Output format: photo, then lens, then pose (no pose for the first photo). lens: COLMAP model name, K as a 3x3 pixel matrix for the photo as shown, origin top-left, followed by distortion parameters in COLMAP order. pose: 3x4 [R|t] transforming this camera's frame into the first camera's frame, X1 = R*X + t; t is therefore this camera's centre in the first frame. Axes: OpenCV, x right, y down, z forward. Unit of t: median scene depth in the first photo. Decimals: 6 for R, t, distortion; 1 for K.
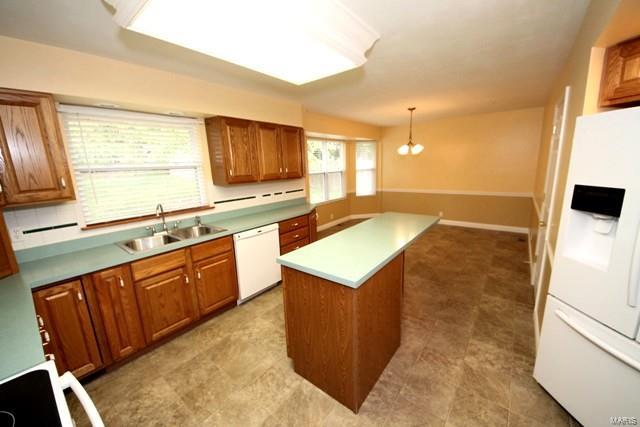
lens RADIAL K [[246.0, 0, 321.5], [0, 246.0, 211.8], [0, 0, 1]] dist [0.000363, -0.000071]
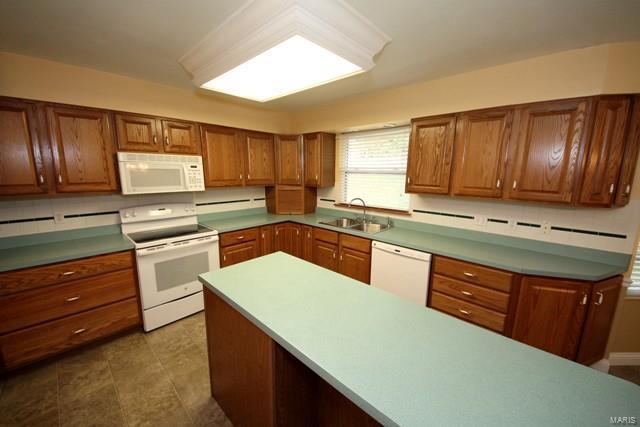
lens RADIAL K [[246.0, 0, 321.0], [0, 246.0, 215.3], [0, 0, 1]] dist [0.000363, -0.000071]
pose [[-0.088923, 0.215835, -0.972372, 0.622968], [-0.196835, 0.953180, 0.229575, -0.195990], [0.976396, 0.211812, -0.042275, 0.814044]]
